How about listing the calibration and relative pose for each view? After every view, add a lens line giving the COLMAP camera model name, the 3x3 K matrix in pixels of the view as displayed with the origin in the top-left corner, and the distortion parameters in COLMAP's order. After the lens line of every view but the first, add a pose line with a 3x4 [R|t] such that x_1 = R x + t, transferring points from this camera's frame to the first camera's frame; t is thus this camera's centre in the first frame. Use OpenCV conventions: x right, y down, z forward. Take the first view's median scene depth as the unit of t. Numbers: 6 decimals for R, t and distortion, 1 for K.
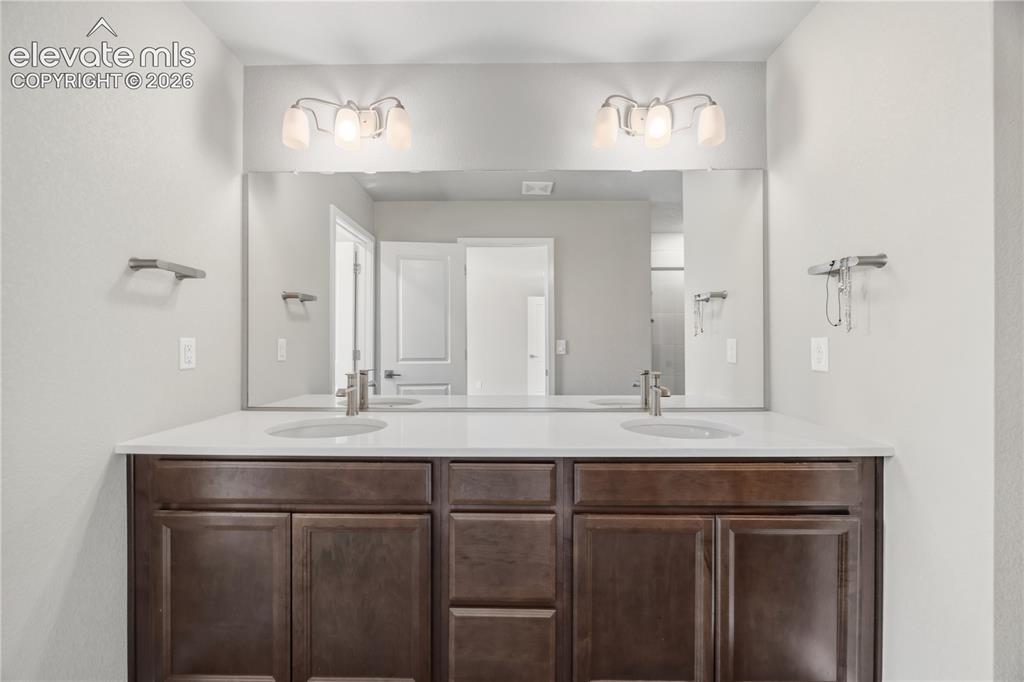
lens RADIAL K [[394.4, 0, 514.1], [0, 394.4, 342.0], [0, 0, 1]] dist [-0.004500, -0.000089]
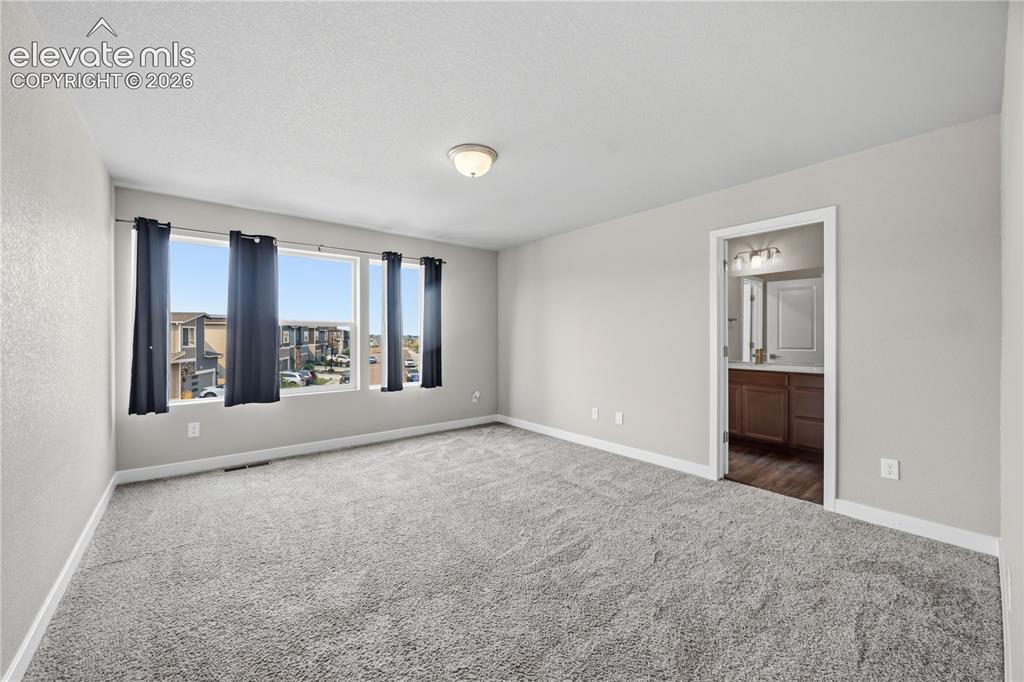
lens RADIAL K [[394.4, 0, 507.2], [0, 394.4, 339.5], [0, 0, 1]] dist [-0.004500, -0.000089]
pose [[0.624200, 0.002832, -0.781259, 0.334743], [0.001188, 0.999989, 0.004574, -0.002420], [0.781264, -0.003784, 0.624190, -1.082049]]
